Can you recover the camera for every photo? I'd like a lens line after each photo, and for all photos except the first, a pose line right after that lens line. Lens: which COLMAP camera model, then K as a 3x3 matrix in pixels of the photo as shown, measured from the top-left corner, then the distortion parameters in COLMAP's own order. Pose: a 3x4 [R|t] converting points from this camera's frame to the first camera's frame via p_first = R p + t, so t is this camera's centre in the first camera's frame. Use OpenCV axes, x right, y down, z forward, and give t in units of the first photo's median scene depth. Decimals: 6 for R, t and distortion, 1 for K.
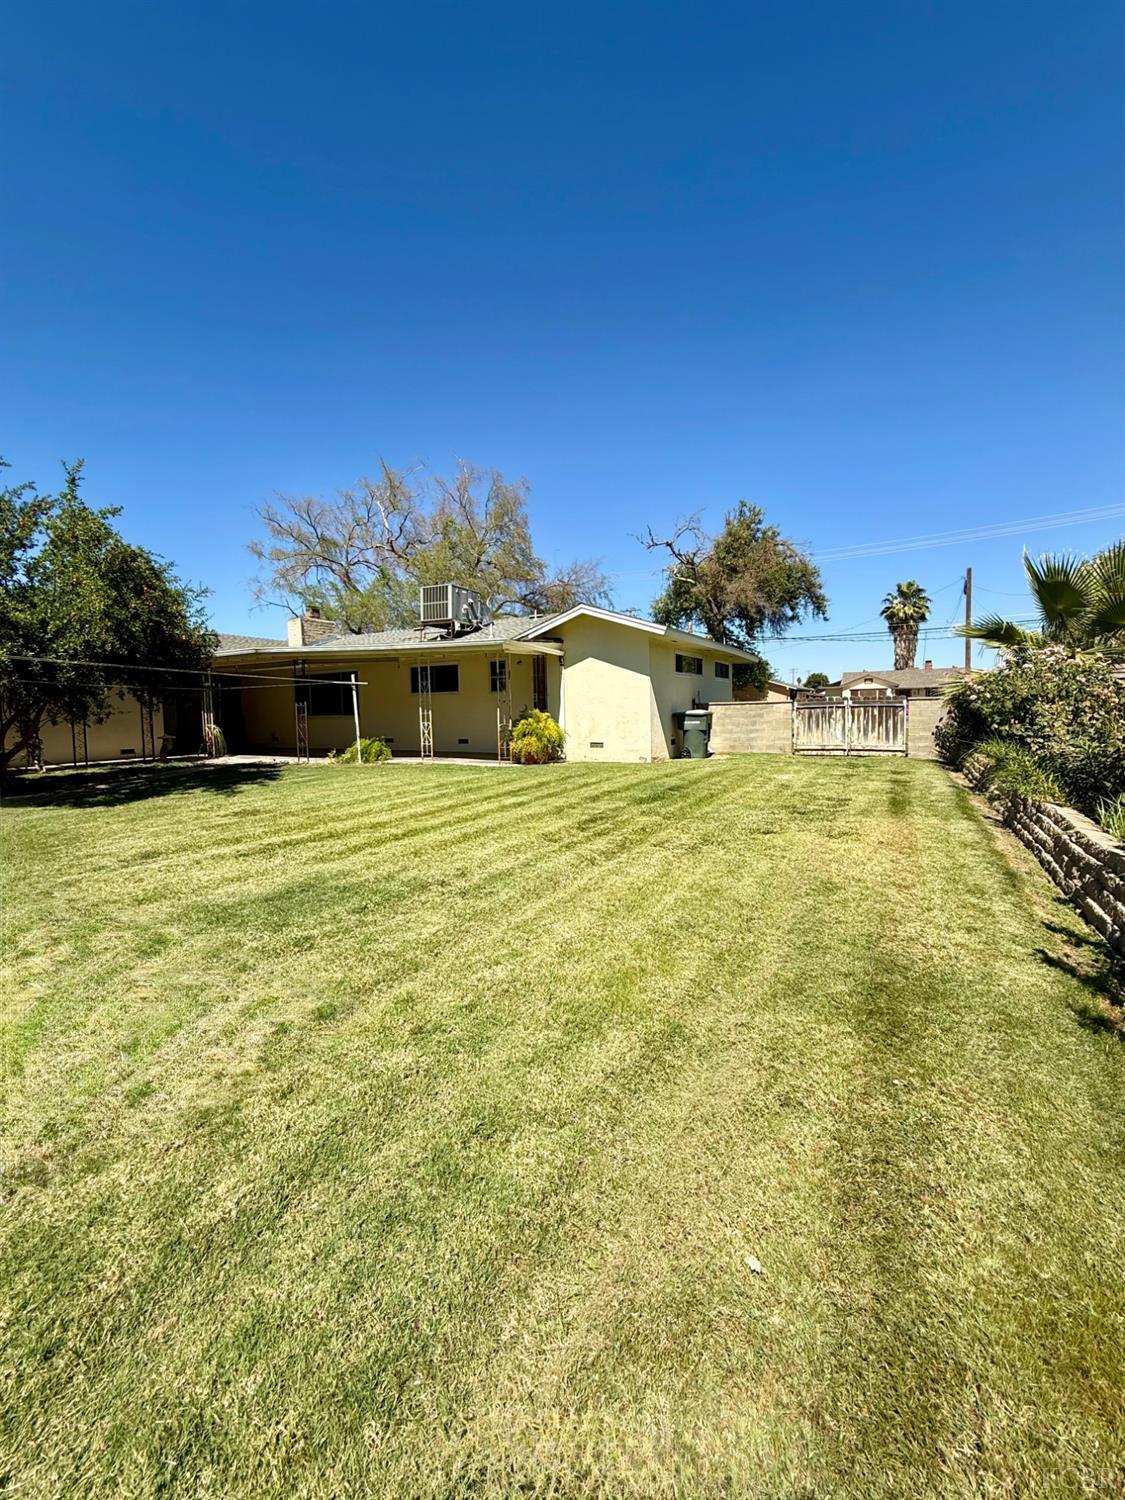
lens RADIAL K [[596.8, 0, 566.1], [0, 596.8, 744.1], [0, 0, 1]] dist [-0.000804, 0.000173]
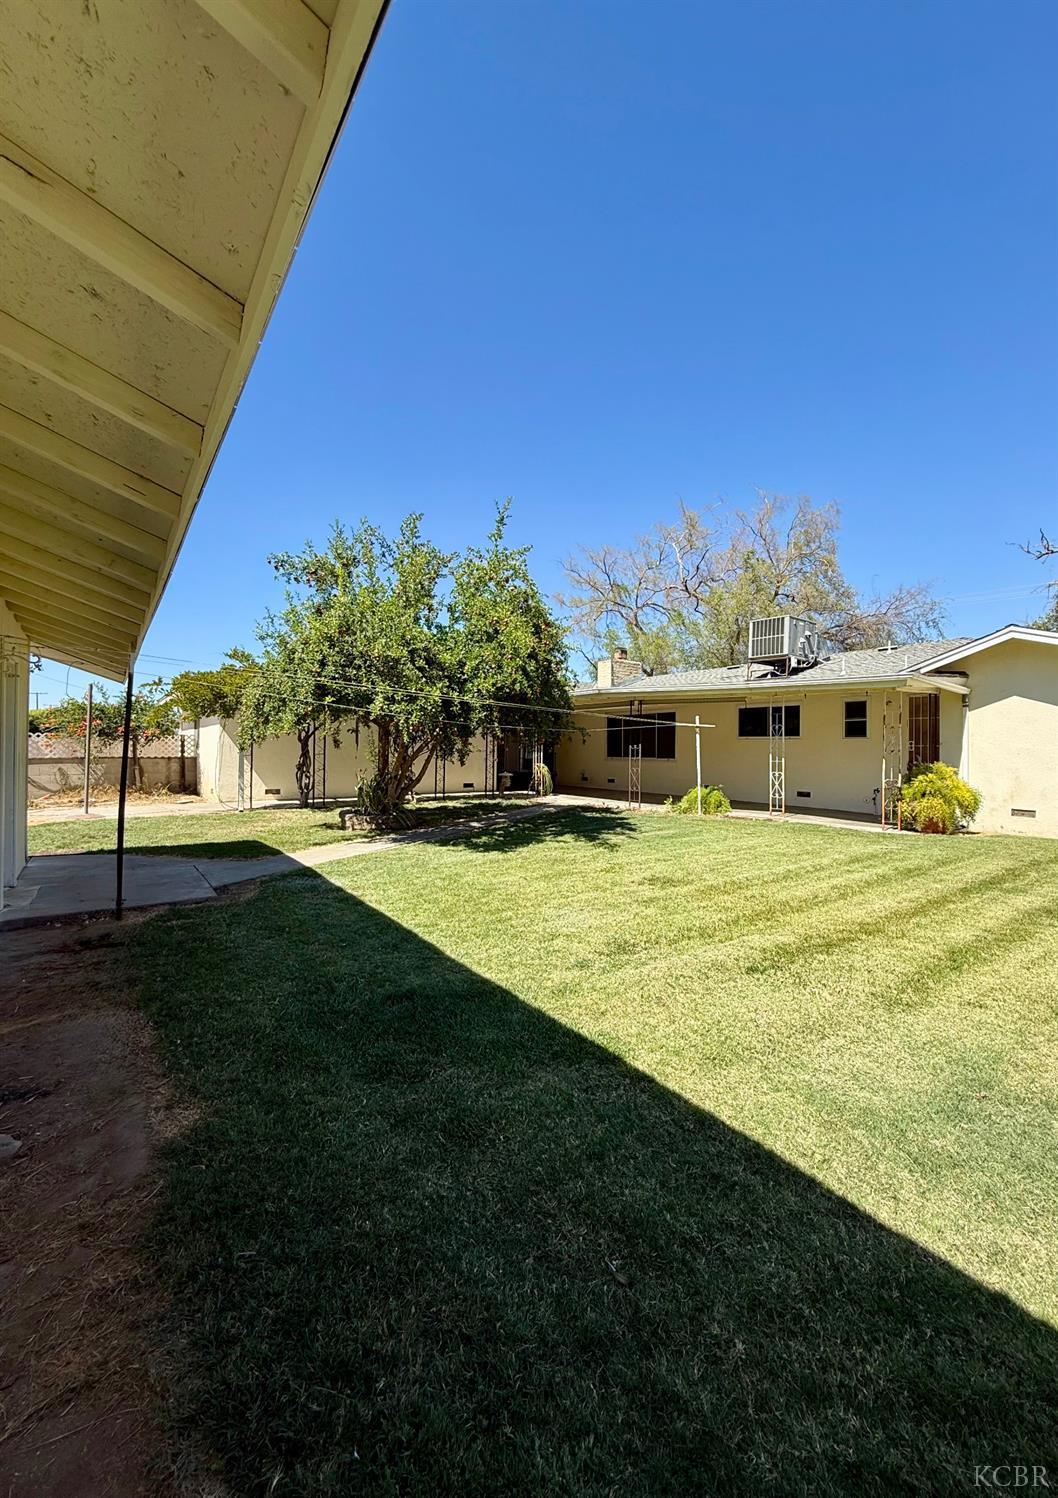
lens RADIAL K [[553.3, 0, 529.6], [0, 553.3, 736.9], [0, 0, 1]] dist [-0.000056, -0.000012]
pose [[0.918319, 0.023060, -0.395169, -0.245008], [-0.053109, 0.996453, -0.065270, -0.015408], [0.392262, 0.080926, 0.916287, 0.123229]]
